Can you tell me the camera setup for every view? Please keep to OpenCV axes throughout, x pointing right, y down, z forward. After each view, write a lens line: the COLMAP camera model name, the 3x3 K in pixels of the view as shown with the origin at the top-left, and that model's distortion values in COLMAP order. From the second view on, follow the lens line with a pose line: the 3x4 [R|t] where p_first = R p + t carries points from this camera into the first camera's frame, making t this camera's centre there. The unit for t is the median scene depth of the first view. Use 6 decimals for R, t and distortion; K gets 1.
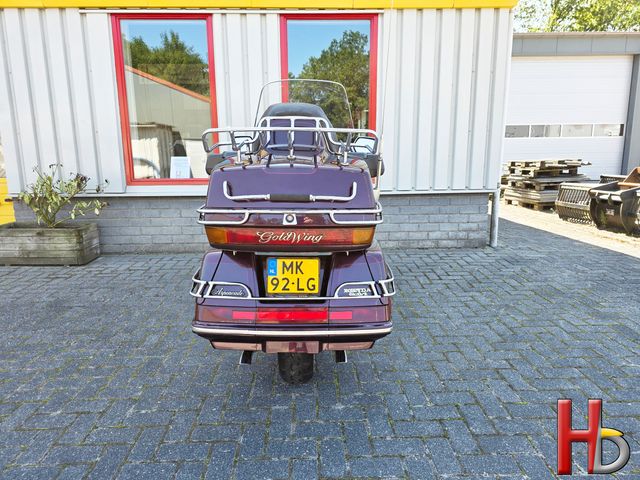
lens RADIAL K [[432.9, 0, 315.0], [0, 432.9, 236.1], [0, 0, 1]] dist [0.005480, -0.003693]
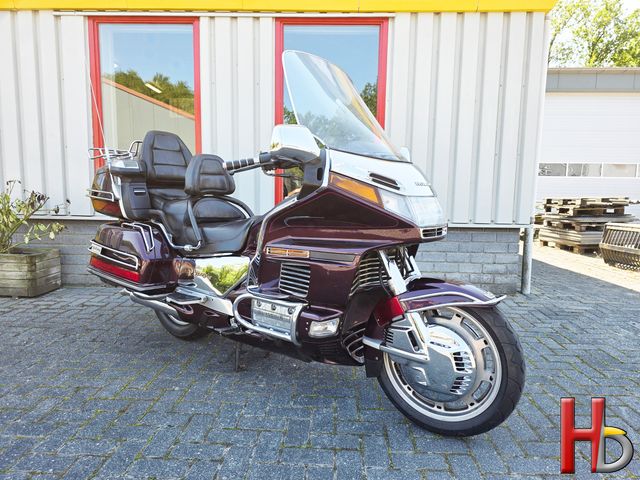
lens RADIAL K [[431.1, 0, 320.0], [0, 431.1, 240.0], [0, 0, 1]] dist [0.006173, 0.002043]
pose [[0.997745, 0.031833, -0.059087, 0.070909], [-0.036267, 0.996482, -0.075553, -0.002084], [0.056474, 0.077525, 0.995390, 0.161485]]
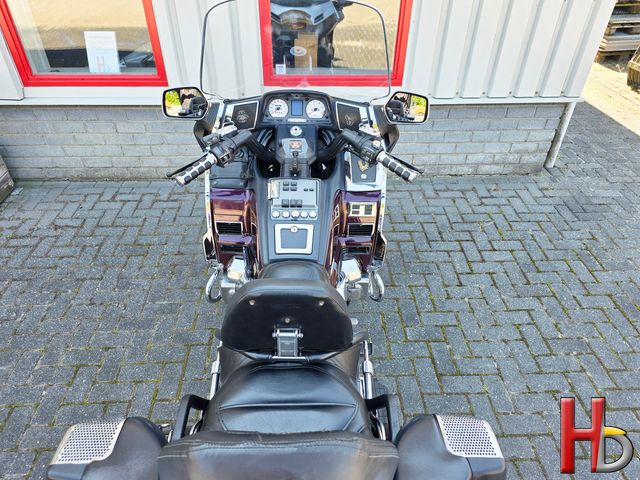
lens RADIAL K [[432.9, 0, 315.0], [0, 432.9, 236.1], [0, 0, 1]] dist [0.005480, -0.003693]
pose [[0.999743, 0.000800, 0.022647, -0.009121], [-0.011064, 0.889403, 0.456990, -0.220883], [-0.019777, -0.457123, 0.889184, 0.306822]]
